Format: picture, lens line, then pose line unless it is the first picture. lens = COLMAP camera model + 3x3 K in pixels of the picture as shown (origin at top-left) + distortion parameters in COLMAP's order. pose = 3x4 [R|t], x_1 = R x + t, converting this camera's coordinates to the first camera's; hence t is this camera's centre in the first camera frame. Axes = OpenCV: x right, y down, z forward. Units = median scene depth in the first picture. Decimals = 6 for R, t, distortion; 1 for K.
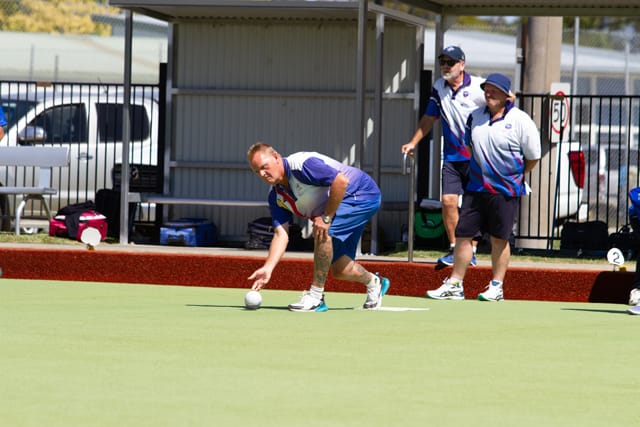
lens RADIAL K [[3715.0, 0, 318.5], [0, 3715.0, 220.4], [0, 0, 1]] dist [0.340709, 0.000000]
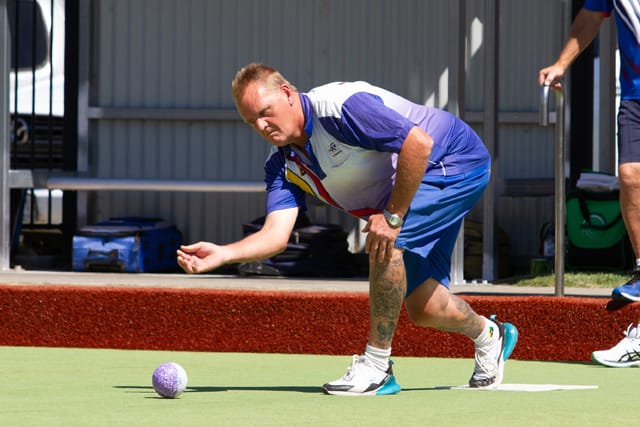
lens RADIAL K [[3715.0, 0, 374.2], [0, 3715.0, 231.9], [0, 0, 1]] dist [0.340709, 0.000000]
pose [[0.999336, -0.016673, -0.032404, 0.015976], [0.016603, 0.999859, -0.002432, 0.003200], [0.032440, 0.001892, 0.999472, 0.485060]]
